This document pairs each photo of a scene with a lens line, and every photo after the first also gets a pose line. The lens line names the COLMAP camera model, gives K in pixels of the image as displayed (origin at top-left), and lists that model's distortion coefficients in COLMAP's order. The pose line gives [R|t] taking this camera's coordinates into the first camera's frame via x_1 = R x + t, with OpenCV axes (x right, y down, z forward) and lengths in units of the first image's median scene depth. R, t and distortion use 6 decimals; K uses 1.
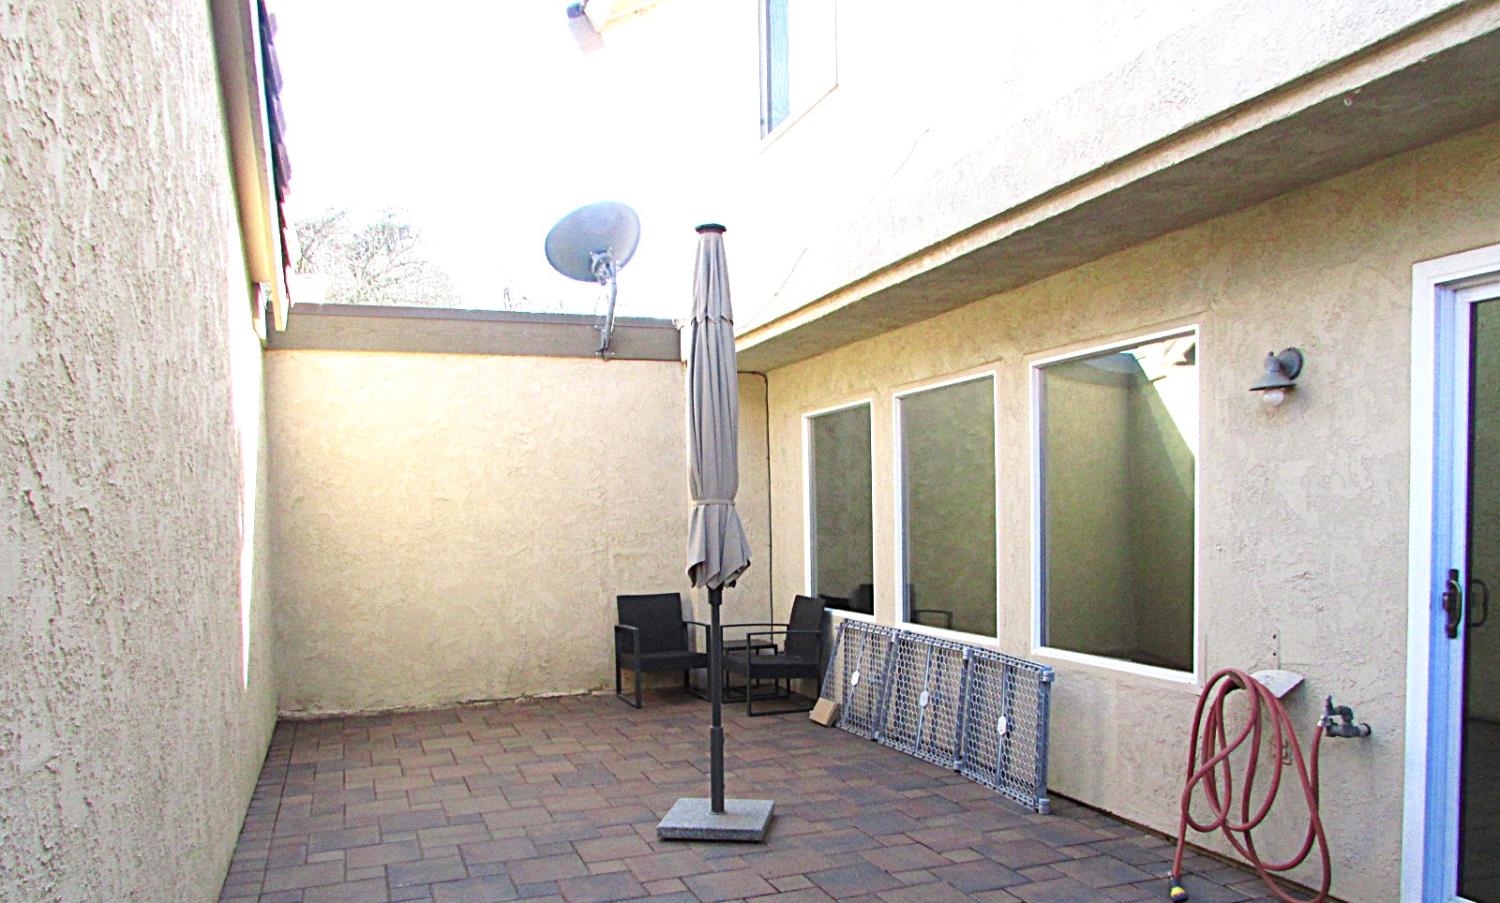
lens RADIAL K [[1066.3, 0, 760.2], [0, 1066.3, 557.4], [0, 0, 1]] dist [-0.010430, 0.003986]
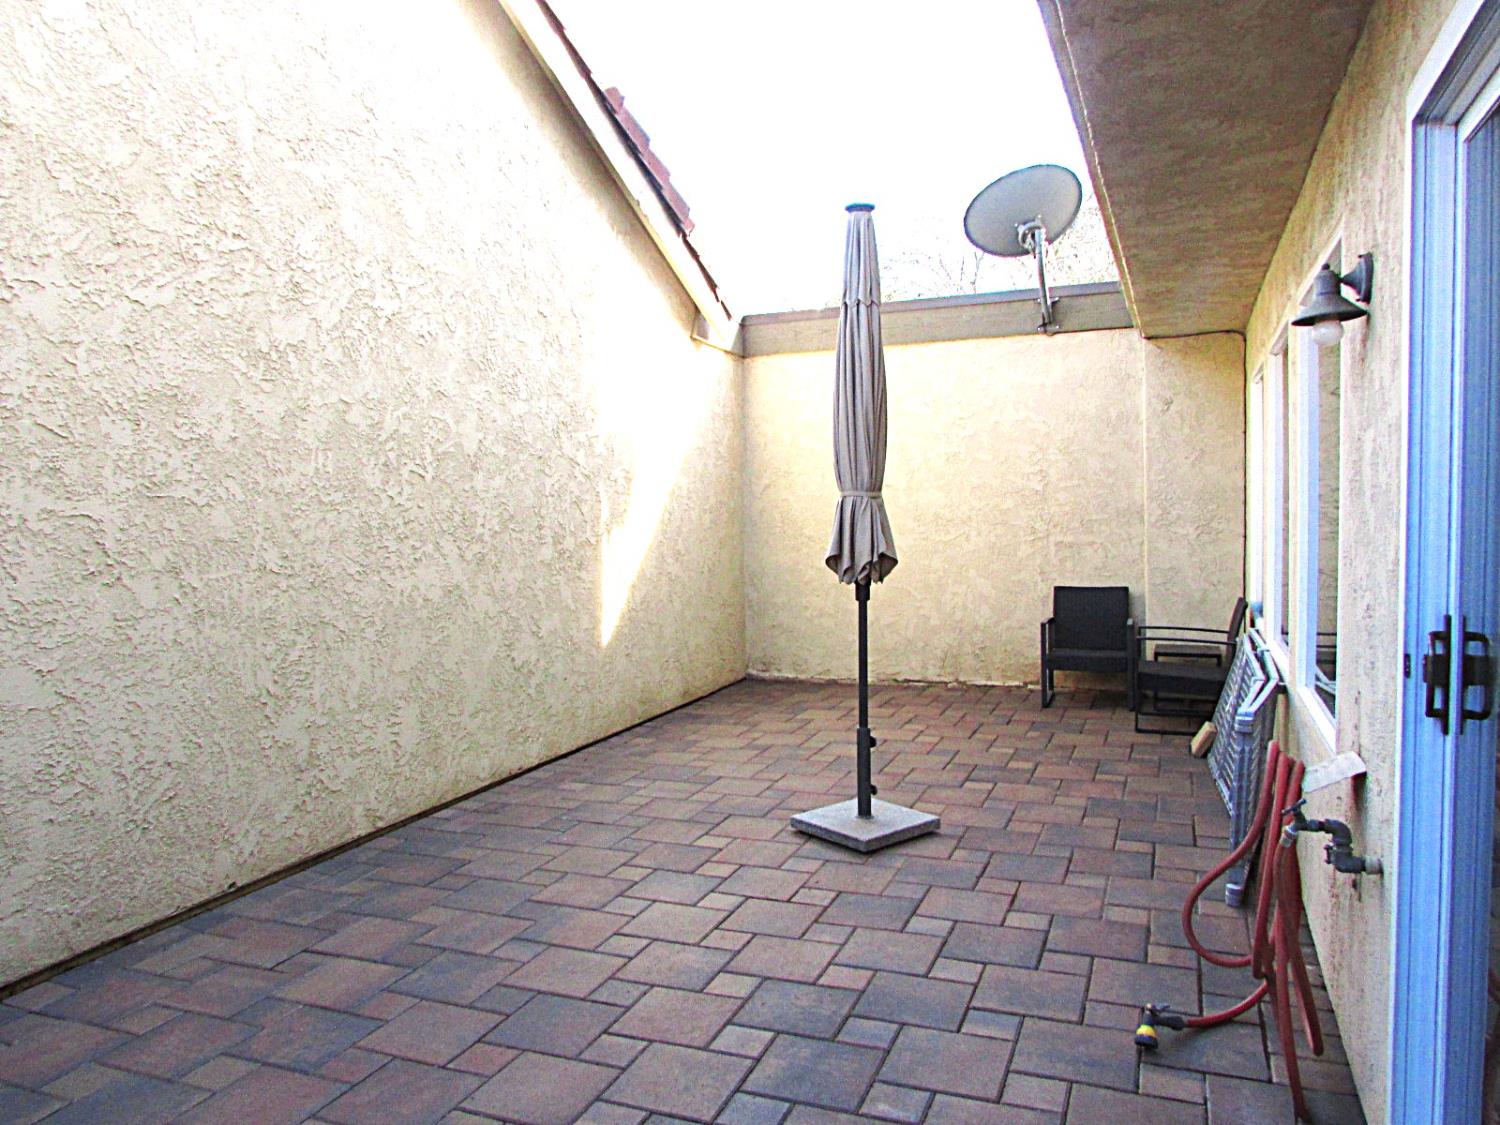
lens RADIAL K [[1071.3, 0, 753.2], [0, 1071.3, 562.2], [0, 0, 1]] dist [-0.024917, 0.005255]
pose [[0.737555, 0.039287, -0.674143, 0.318039], [-0.021074, 0.999159, 0.035172, -0.013369], [0.674958, -0.011734, 0.737763, 0.132935]]
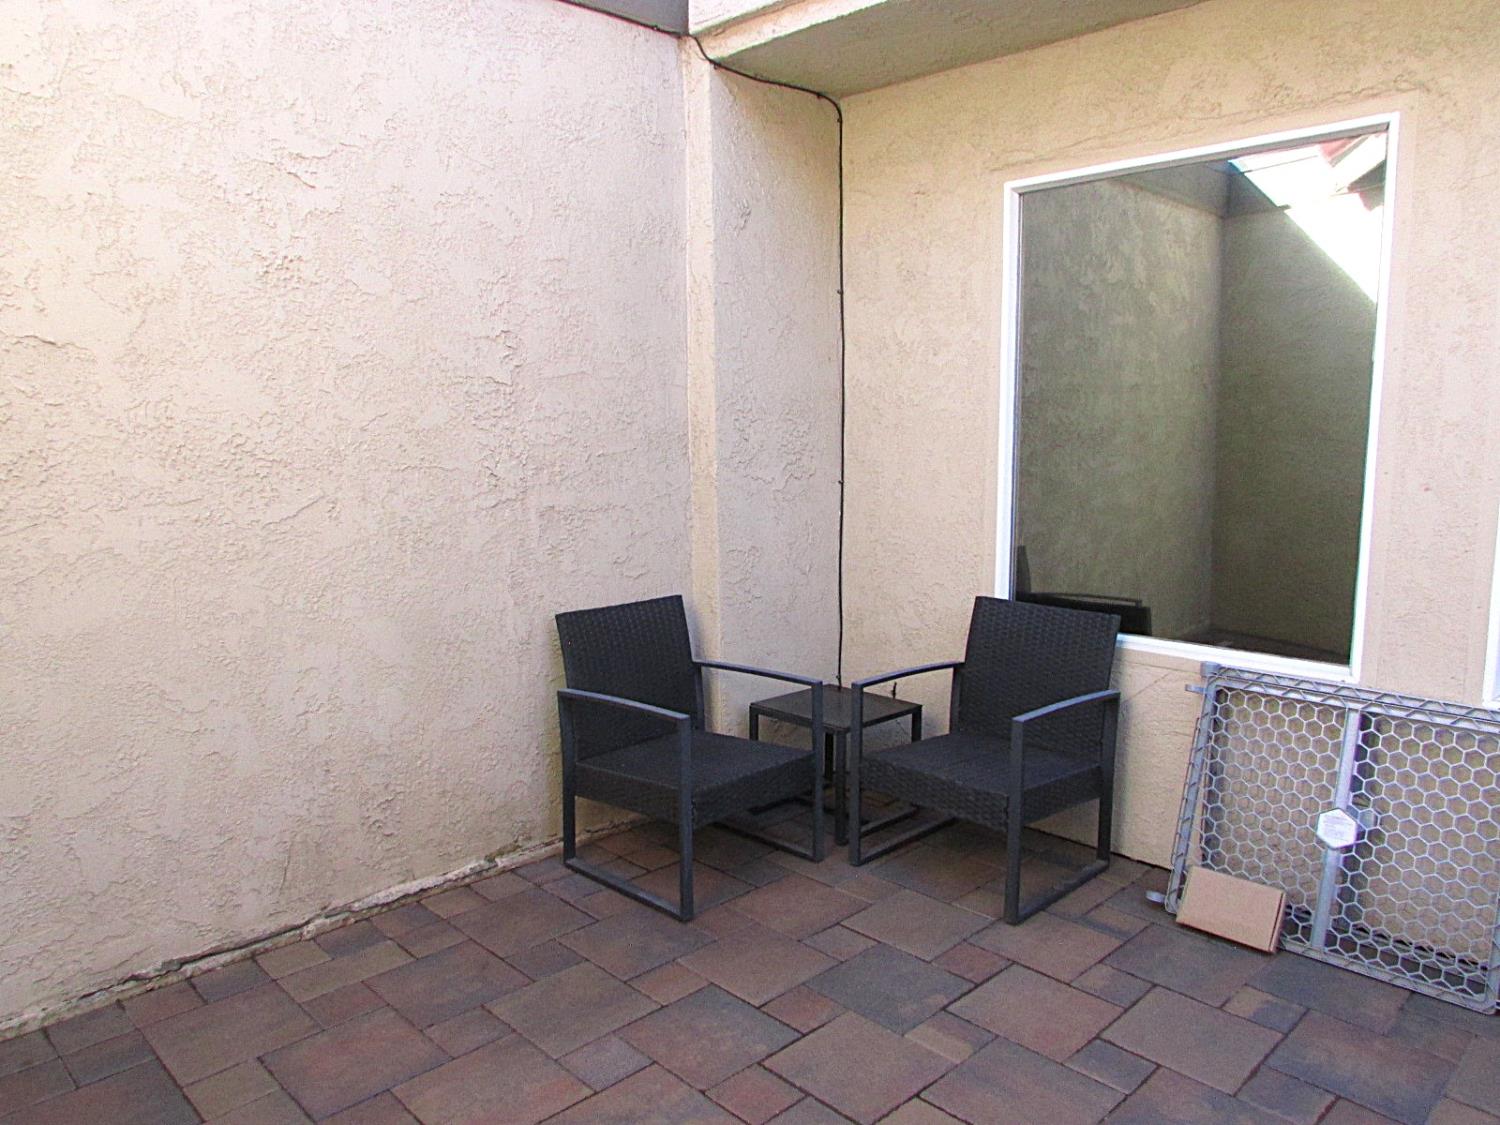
lens RADIAL K [[1071.3, 0, 763.9], [0, 1071.3, 561.0], [0, 0, 1]] dist [-0.024917, 0.005255]
pose [[0.915973, -0.034719, 0.399735, -0.231709], [0.001784, 0.996592, 0.082471, -0.016918], [-0.401236, -0.074828, 0.912913, 0.638790]]
